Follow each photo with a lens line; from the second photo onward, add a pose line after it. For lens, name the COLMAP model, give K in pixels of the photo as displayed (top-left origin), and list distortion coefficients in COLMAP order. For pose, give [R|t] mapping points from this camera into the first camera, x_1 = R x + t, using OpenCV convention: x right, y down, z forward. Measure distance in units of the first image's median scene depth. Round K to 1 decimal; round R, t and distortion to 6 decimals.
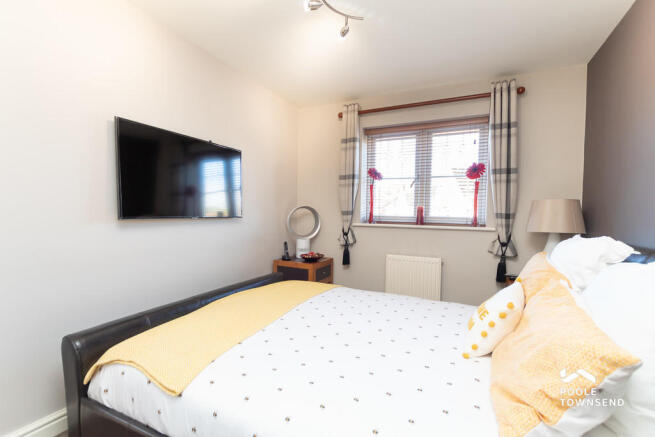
lens RADIAL K [[302.5, 0, 329.1], [0, 302.5, 222.8], [0, 0, 1]] dist [0.003819, 0.000513]
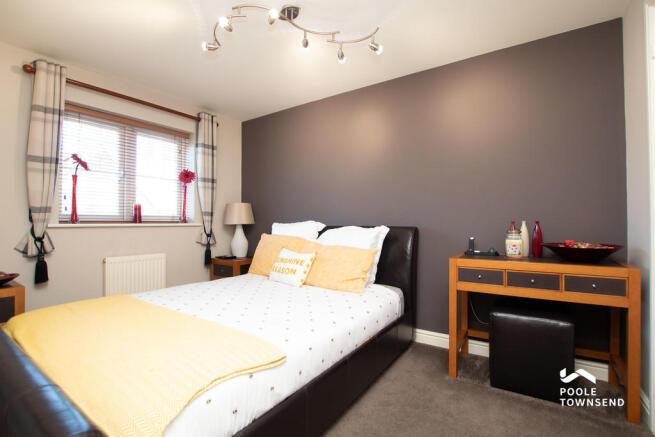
lens RADIAL K [[302.5, 0, 326.6], [0, 302.5, 213.2], [0, 0, 1]] dist [0.003819, 0.000513]
pose [[0.167855, 0.003006, 0.985807, -0.572213], [0.022115, 0.999732, -0.006814, -0.005010], [-0.985564, 0.022945, 0.167744, 0.234284]]
